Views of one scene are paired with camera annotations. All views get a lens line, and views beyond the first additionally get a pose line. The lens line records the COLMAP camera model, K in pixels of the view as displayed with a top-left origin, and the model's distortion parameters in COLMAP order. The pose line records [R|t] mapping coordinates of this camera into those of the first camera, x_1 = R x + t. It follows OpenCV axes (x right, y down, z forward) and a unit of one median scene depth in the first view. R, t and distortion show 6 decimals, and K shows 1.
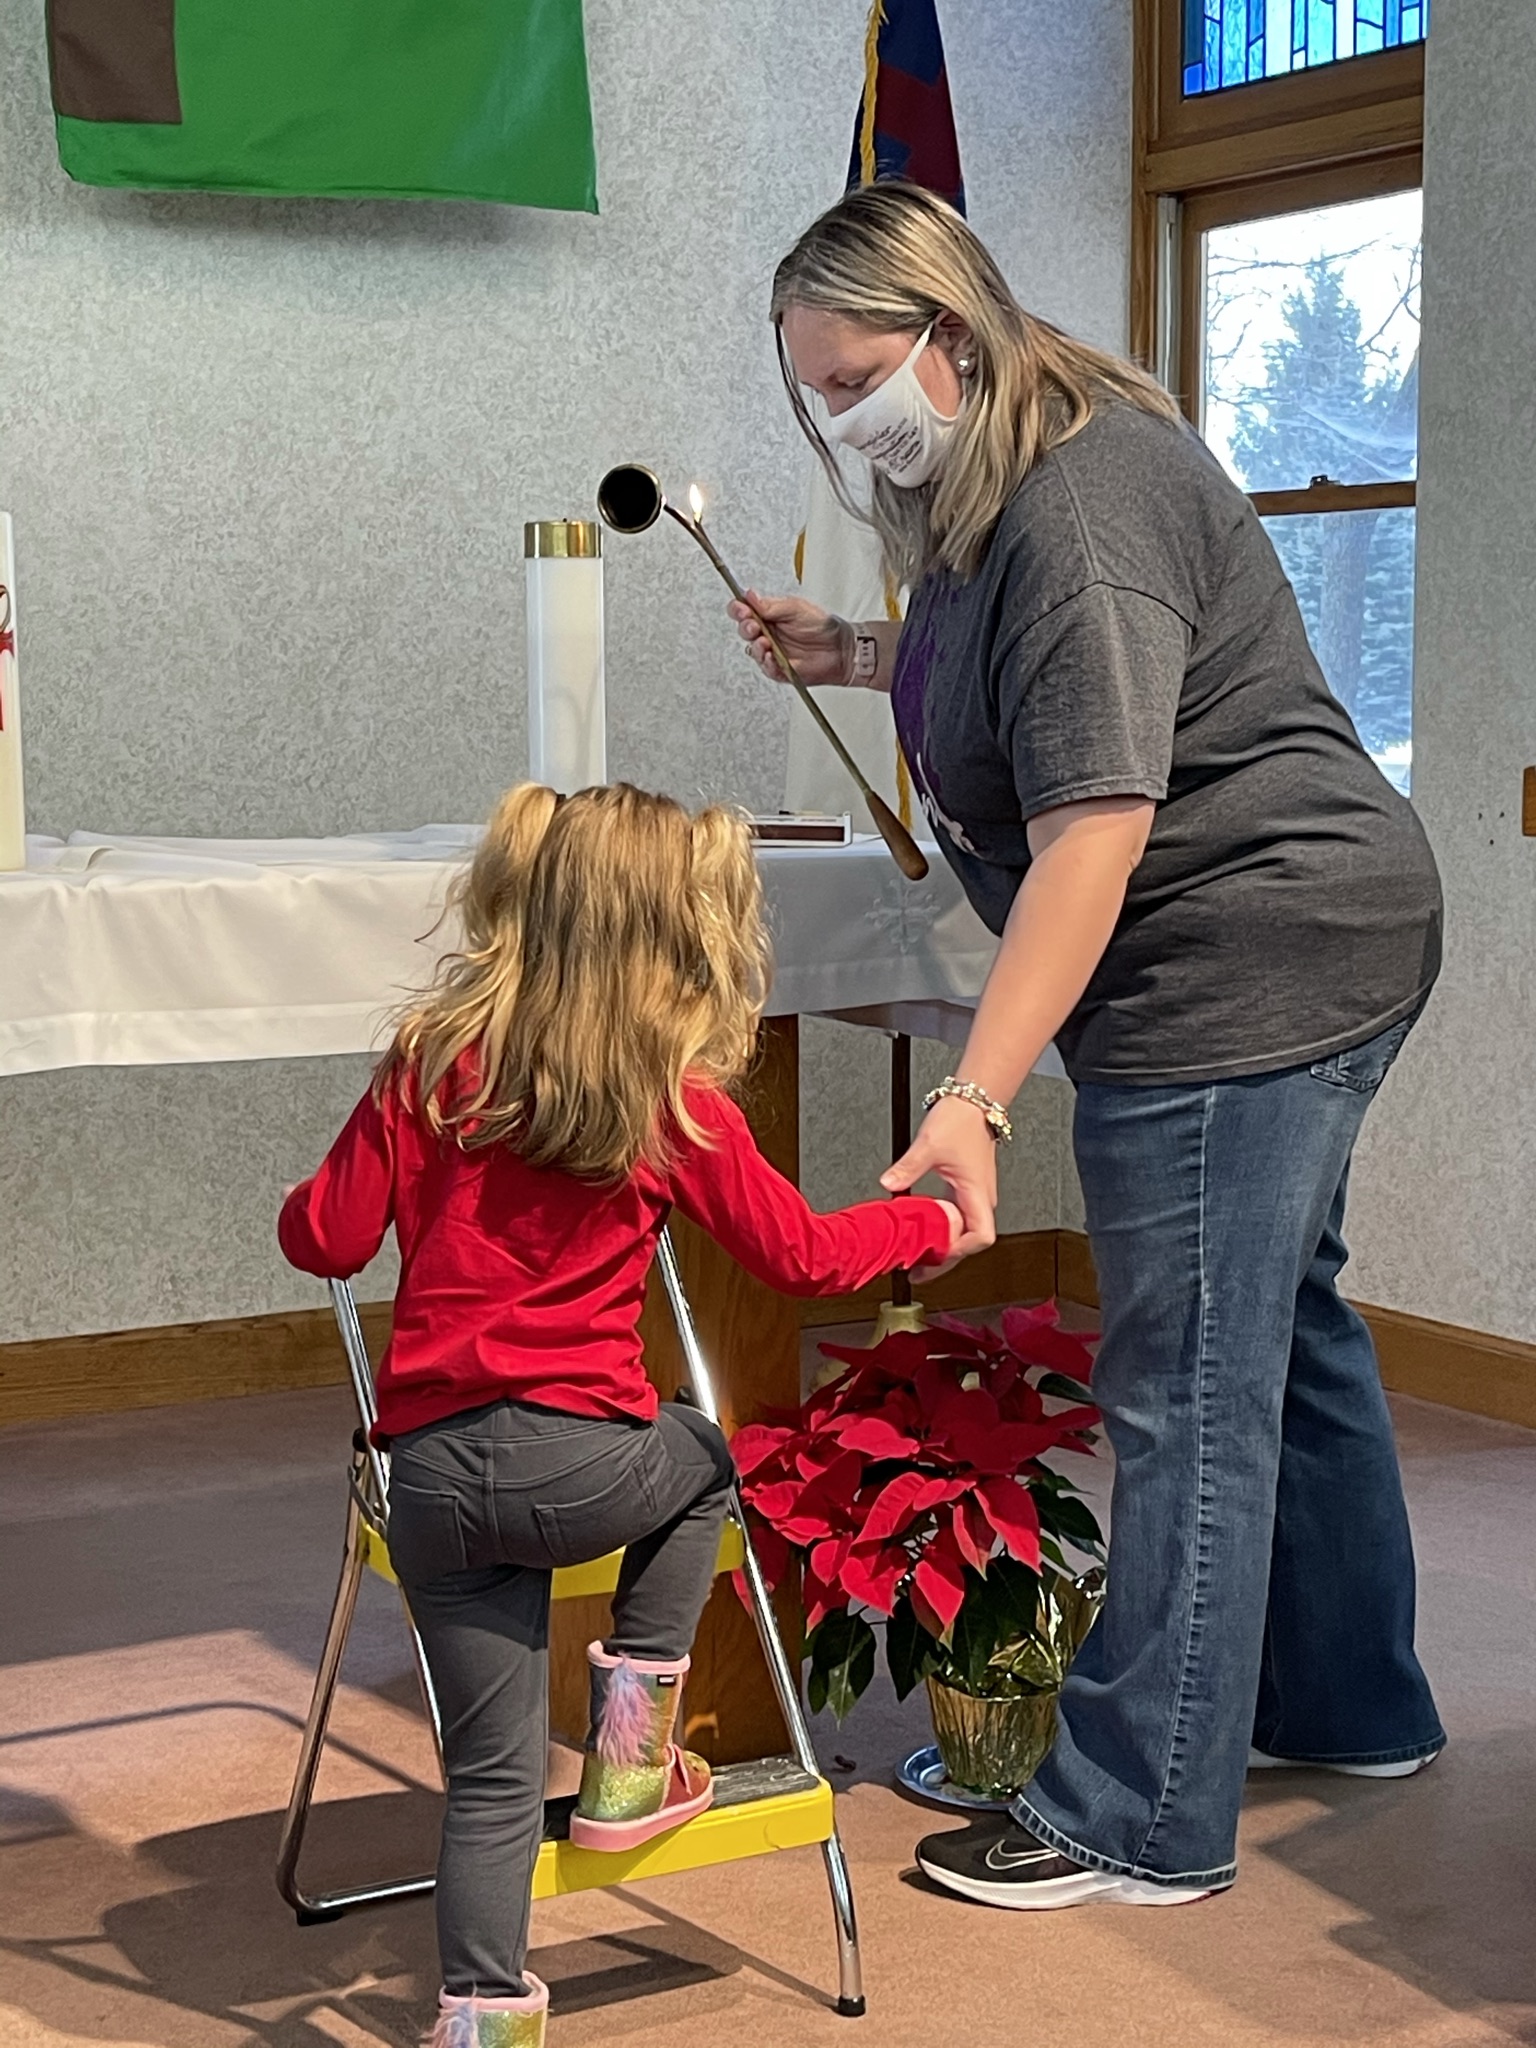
lens RADIAL K [[3355.0, 0, 764.4], [0, 3355.0, 1024.1], [0, 0, 1]] dist [0.061101, 0.000000]
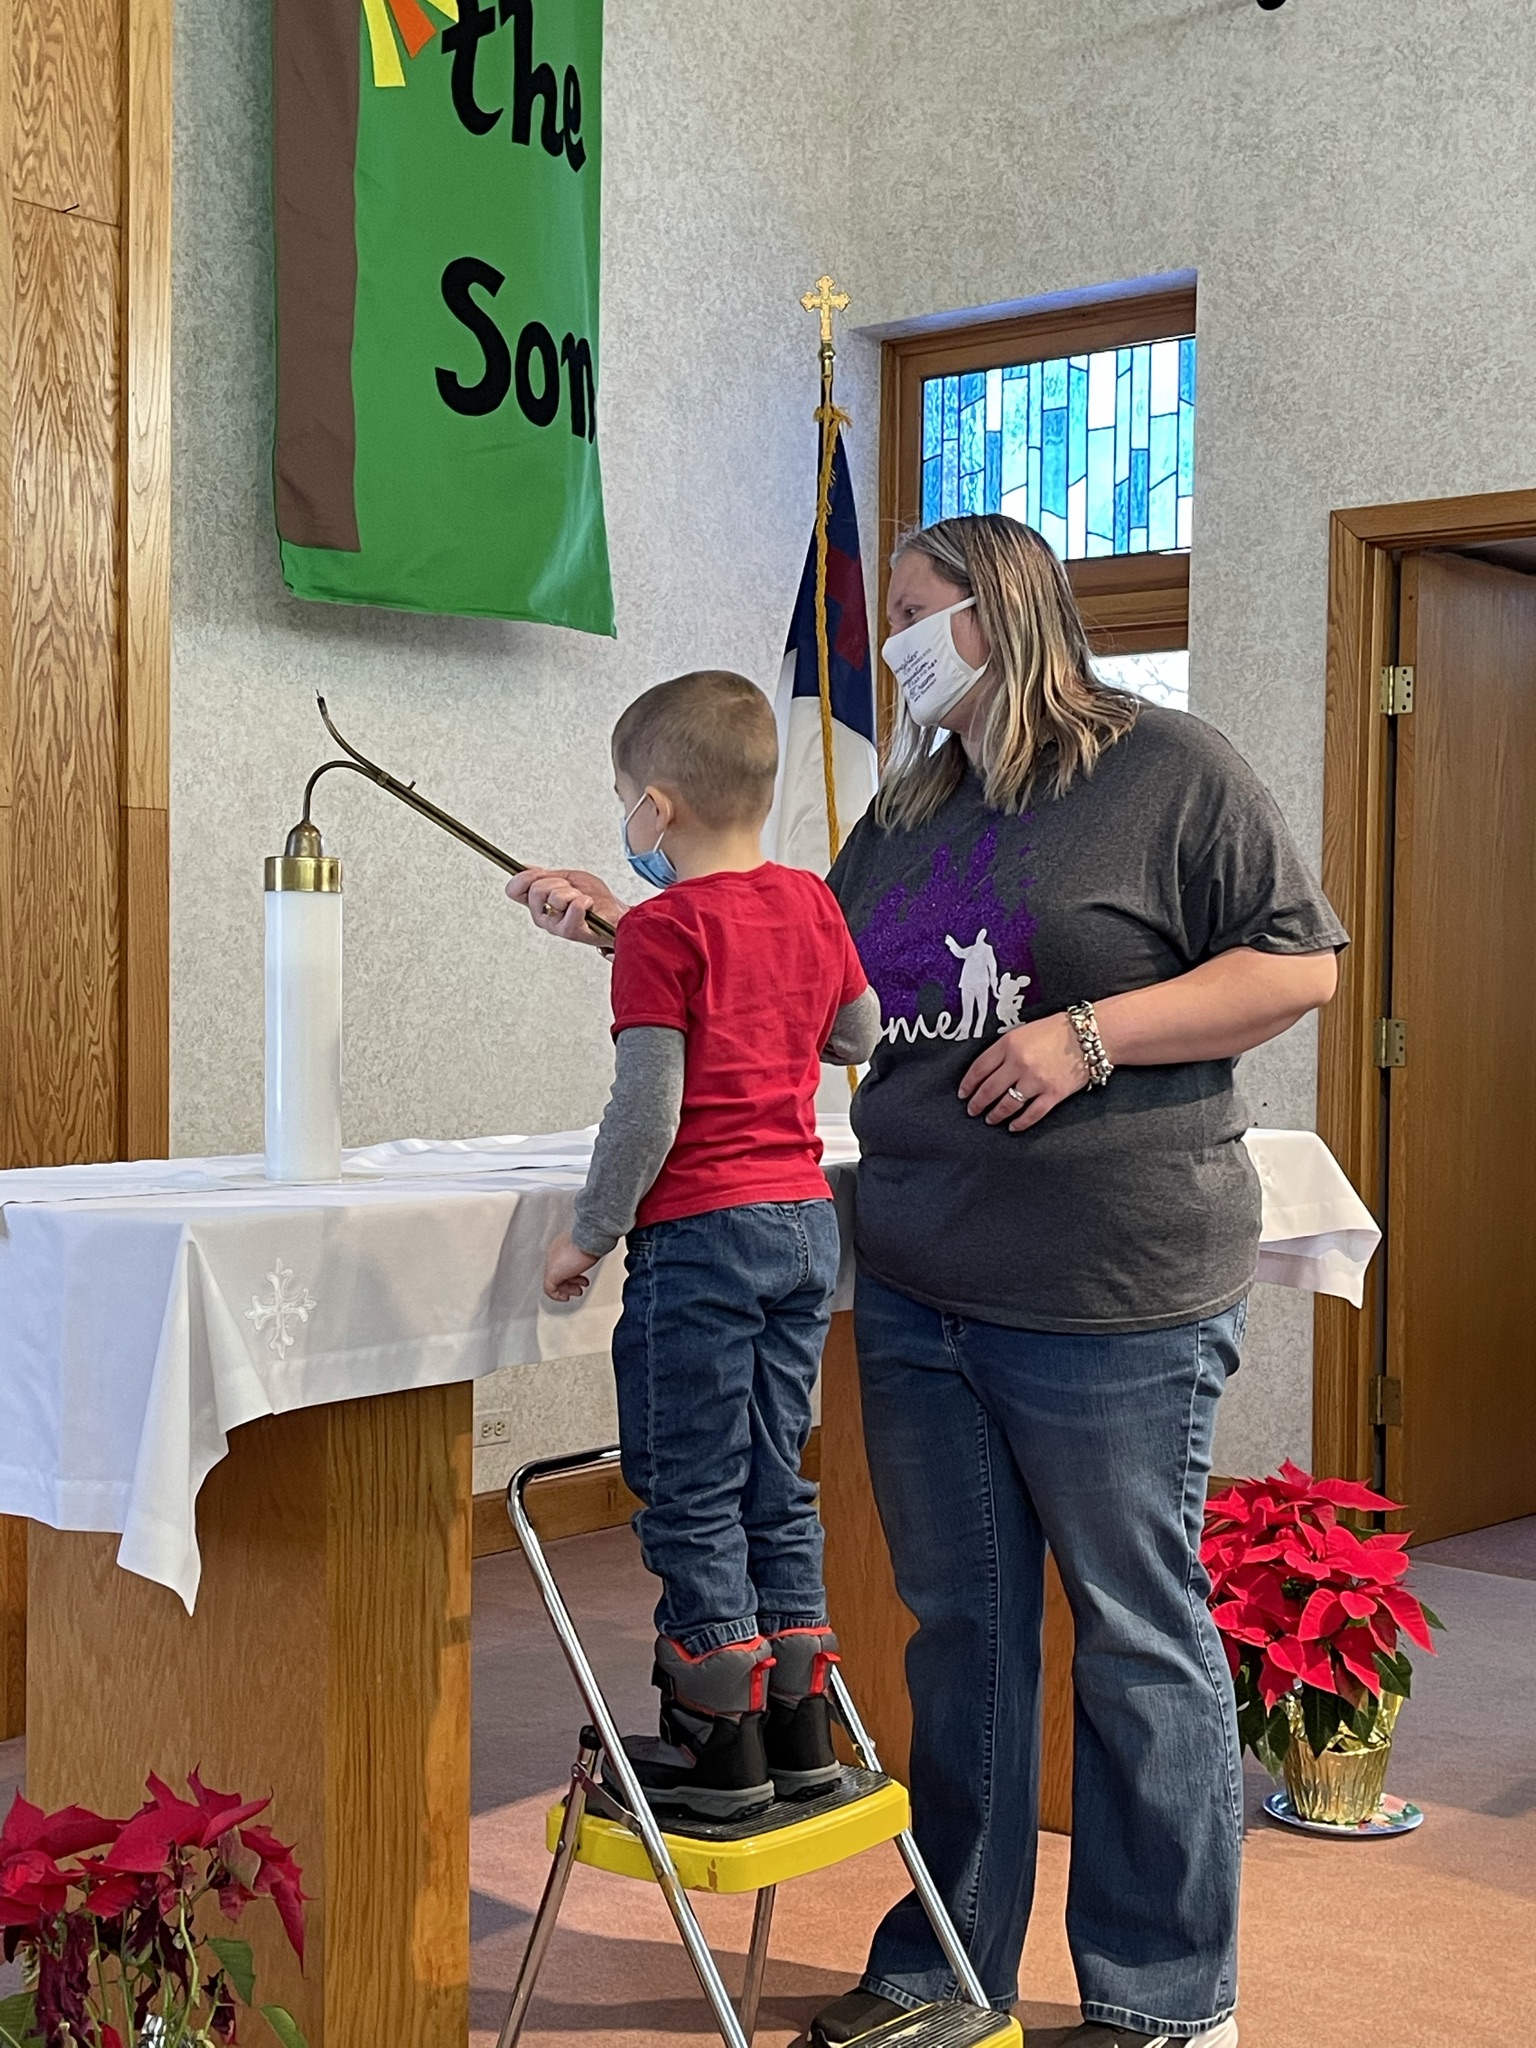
lens RADIAL K [[2727.0, 0, 773.9], [0, 2727.0, 1078.3], [0, 0, 1]] dist [0.036639, 0.000000]
pose [[0.936118, 0.003597, 0.351667, -0.351827], [0.020459, 0.997697, -0.064666, -0.004275], [-0.351089, 0.067729, 0.933889, 0.014901]]
